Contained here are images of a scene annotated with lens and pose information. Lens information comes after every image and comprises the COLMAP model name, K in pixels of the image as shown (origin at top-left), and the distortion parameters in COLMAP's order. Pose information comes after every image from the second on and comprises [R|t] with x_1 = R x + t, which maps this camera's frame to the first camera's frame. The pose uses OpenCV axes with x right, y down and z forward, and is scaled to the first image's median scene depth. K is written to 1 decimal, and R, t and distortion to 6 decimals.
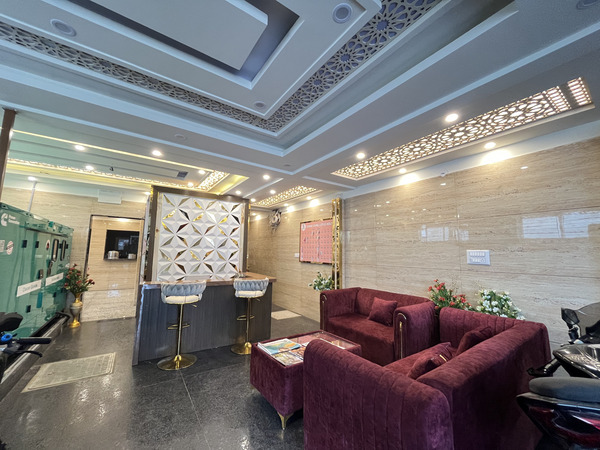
lens RADIAL K [[246.4, 0, 300.1], [0, 246.4, 226.0], [0, 0, 1]] dist [-0.001572, -0.000402]
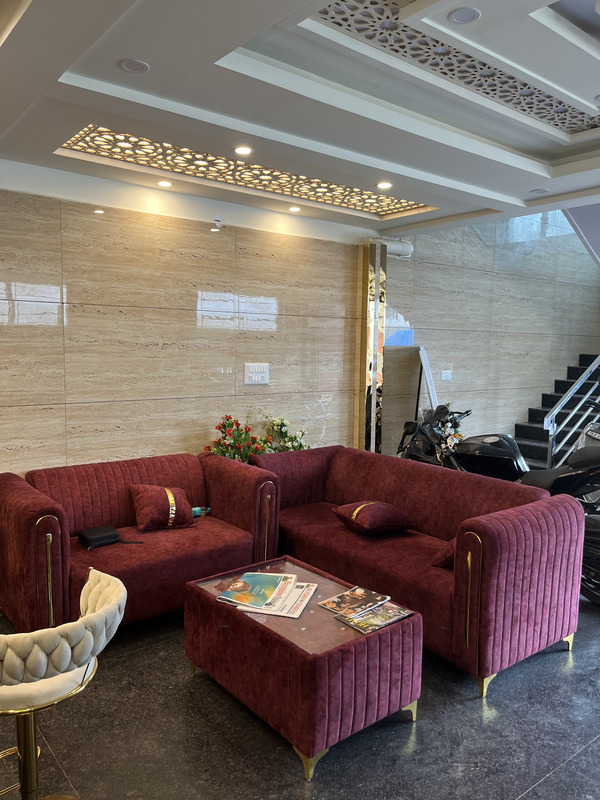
lens RADIAL K [[616.2, 0, 302.6], [0, 616.2, 401.0], [0, 0, 1]] dist [0.038249, 0.001033]
pose [[-0.068877, -0.106228, 0.991953, -0.522872], [-0.129064, 0.986908, 0.096726, 0.012919], [-0.989241, -0.121363, -0.081685, 0.564140]]
